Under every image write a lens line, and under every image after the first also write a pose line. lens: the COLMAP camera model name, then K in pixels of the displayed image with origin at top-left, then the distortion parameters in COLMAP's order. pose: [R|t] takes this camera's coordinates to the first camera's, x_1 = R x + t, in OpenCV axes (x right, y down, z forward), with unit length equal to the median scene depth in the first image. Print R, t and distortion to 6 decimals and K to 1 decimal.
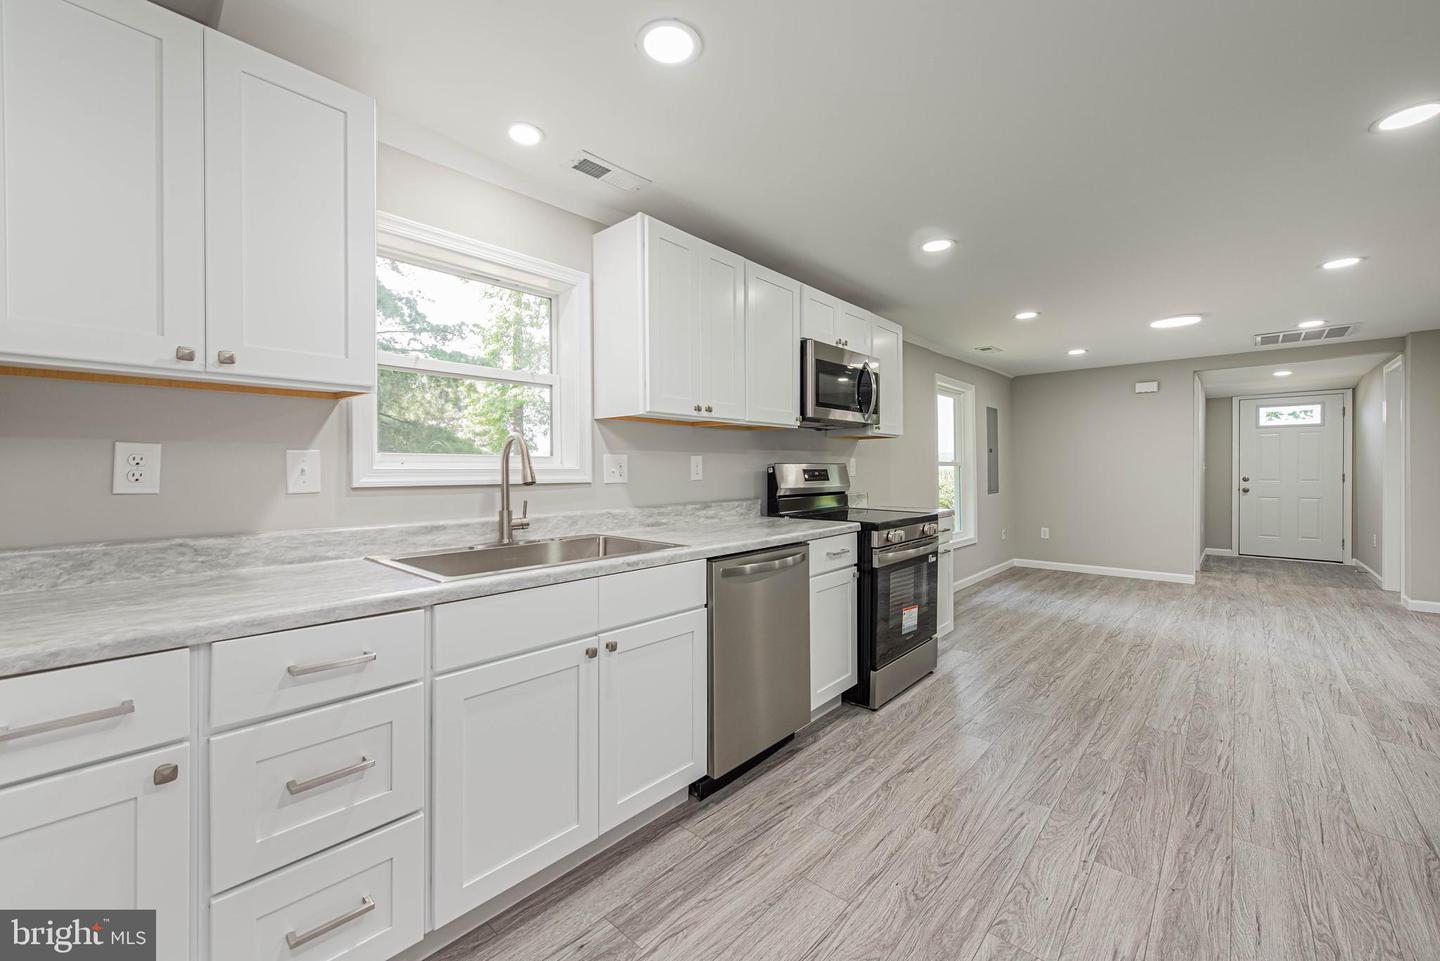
lens RADIAL K [[580.5, 0, 709.3], [0, 580.5, 470.7], [0, 0, 1]] dist [0.000906, -0.000376]
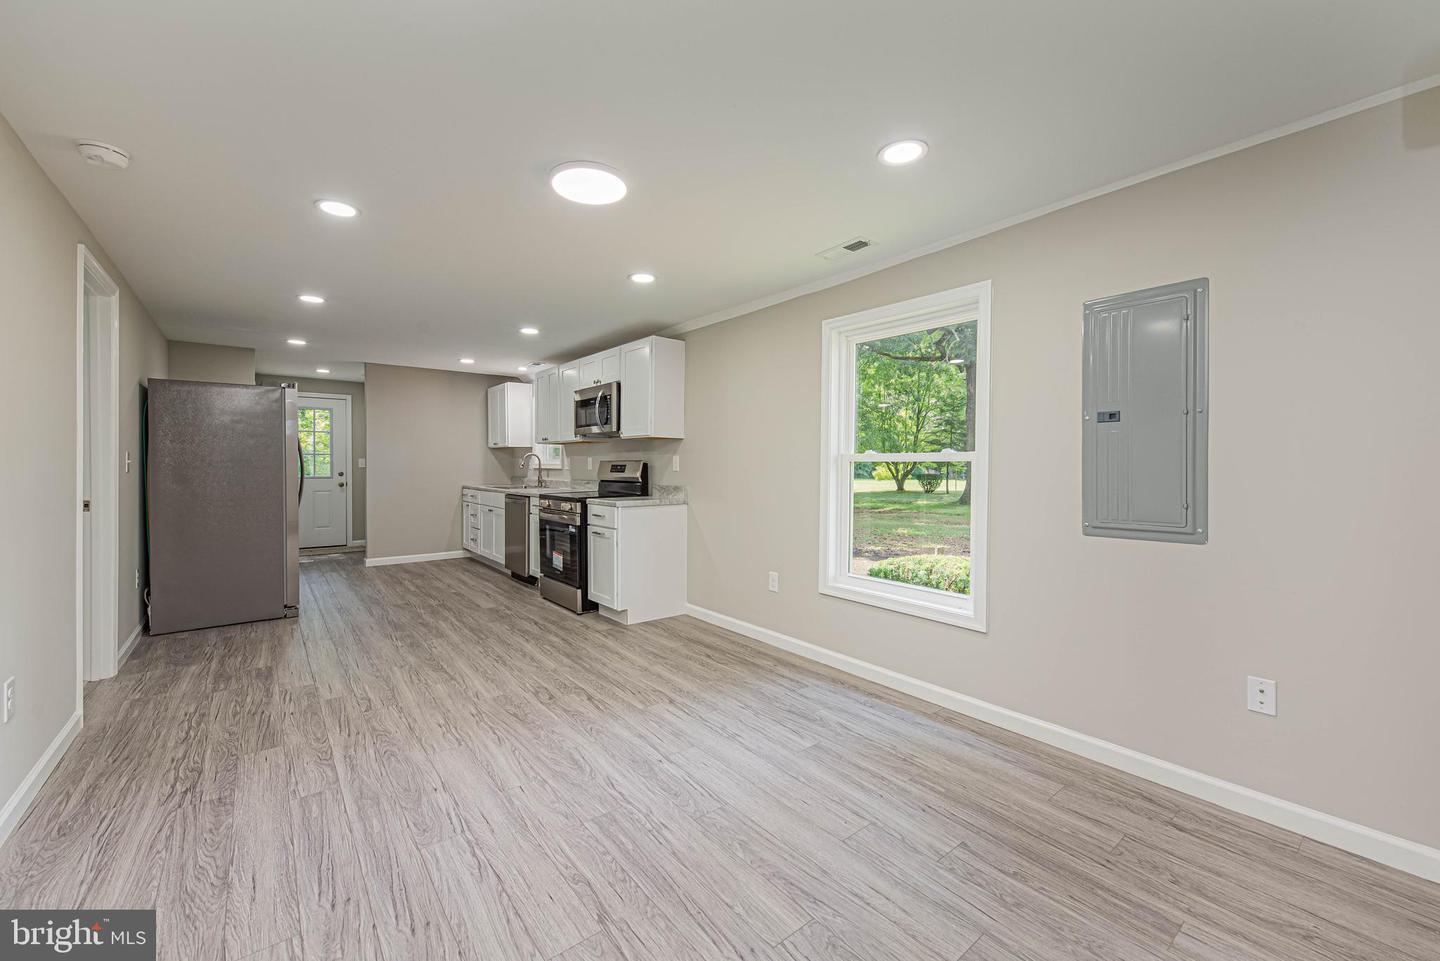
lens RADIAL K [[590.8, 0, 705.5], [0, 590.8, 463.3], [0, 0, 1]] dist [0.000908, -0.000251]
pose [[-0.184290, 0.003828, -0.982865, 2.151825], [-0.003917, 0.999982, 0.004629, -0.017436], [0.982864, 0.004703, -0.184271, 1.973049]]
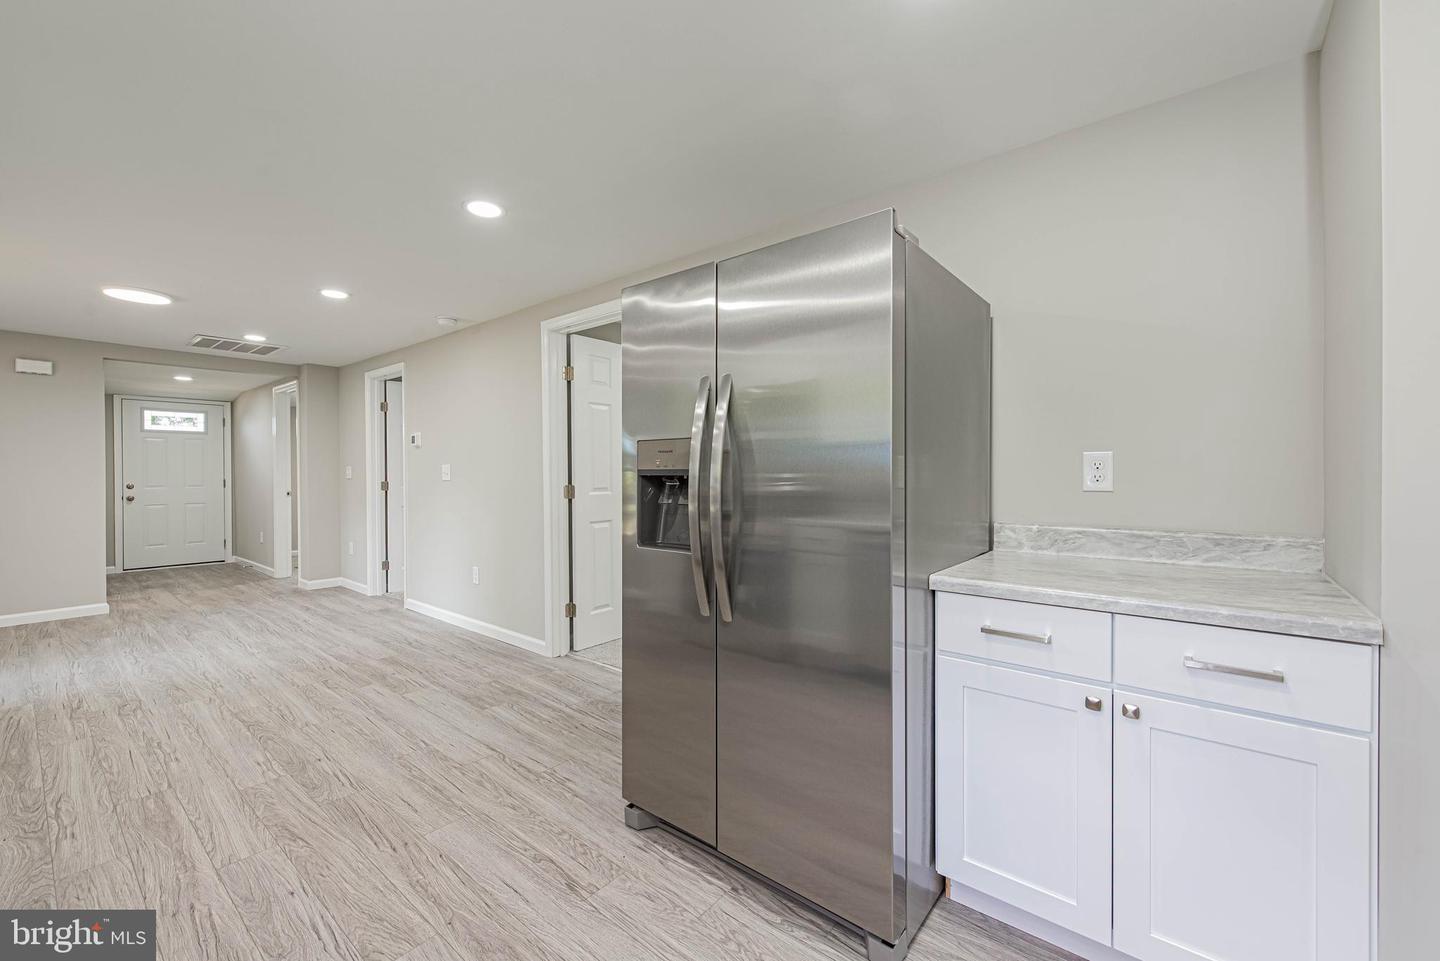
lens RADIAL K [[571.2, 0, 718.1], [0, 571.2, 475.5], [0, 0, 1]] dist [0.000925, -0.000187]
pose [[-0.061161, -0.003019, 0.998123, -0.090671], [0.006086, 0.999976, 0.003397, -0.000835], [-0.998109, 0.006283, -0.061141, 0.385324]]
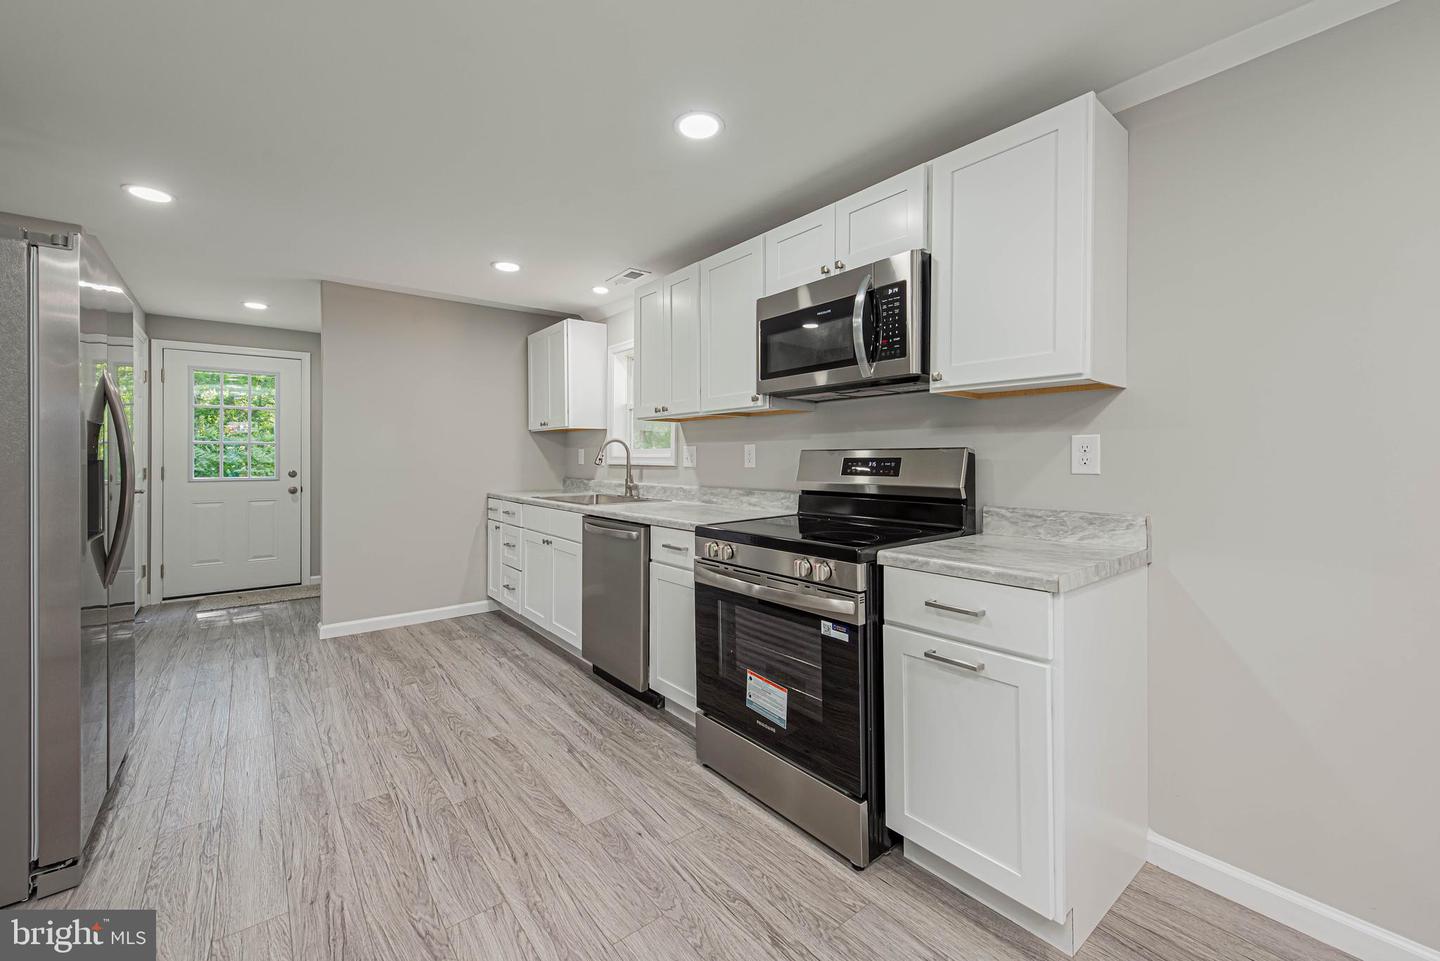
lens RADIAL K [[586.6, 0, 709.8], [0, 586.6, 452.6], [0, 0, 1]] dist [0.000543, -0.000351]
pose [[-0.166635, -0.003277, -0.986013, 1.150744], [-0.002151, 0.999993, -0.002960, -0.008391], [0.986016, 0.001628, -0.166641, 1.223775]]
